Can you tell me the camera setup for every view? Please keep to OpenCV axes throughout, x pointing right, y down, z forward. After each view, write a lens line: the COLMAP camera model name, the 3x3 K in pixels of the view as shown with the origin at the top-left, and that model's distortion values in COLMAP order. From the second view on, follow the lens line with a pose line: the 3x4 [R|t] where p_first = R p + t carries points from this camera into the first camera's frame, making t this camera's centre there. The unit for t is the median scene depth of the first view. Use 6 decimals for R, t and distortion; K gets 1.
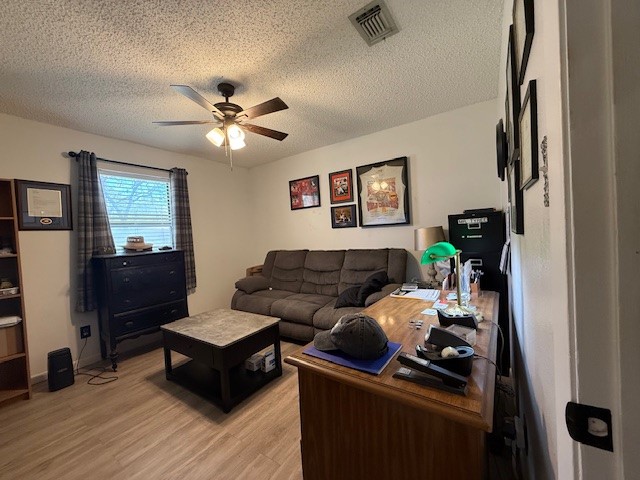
lens RADIAL K [[255.6, 0, 317.7], [0, 255.6, 238.6], [0, 0, 1]] dist [0.000456, 0.000082]
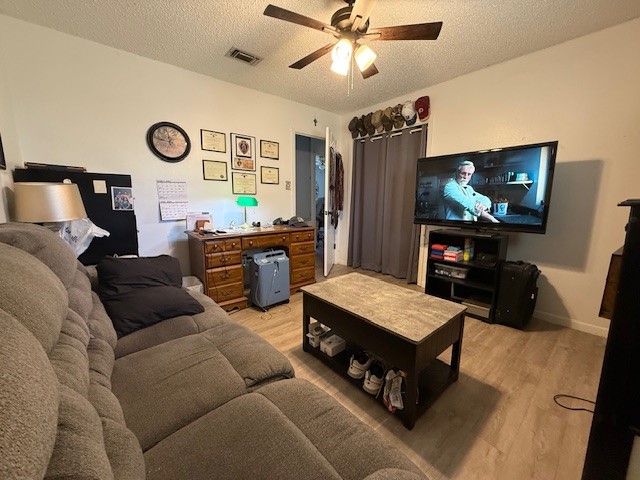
lens RADIAL K [[255.6, 0, 317.7], [0, 255.6, 238.6], [0, 0, 1]] dist [0.000456, 0.000082]
pose [[-0.964563, 0.015394, 0.263402, -0.432689], [0.059062, 0.985562, 0.158682, 0.030458], [-0.257156, 0.168616, -0.951546, 1.808279]]
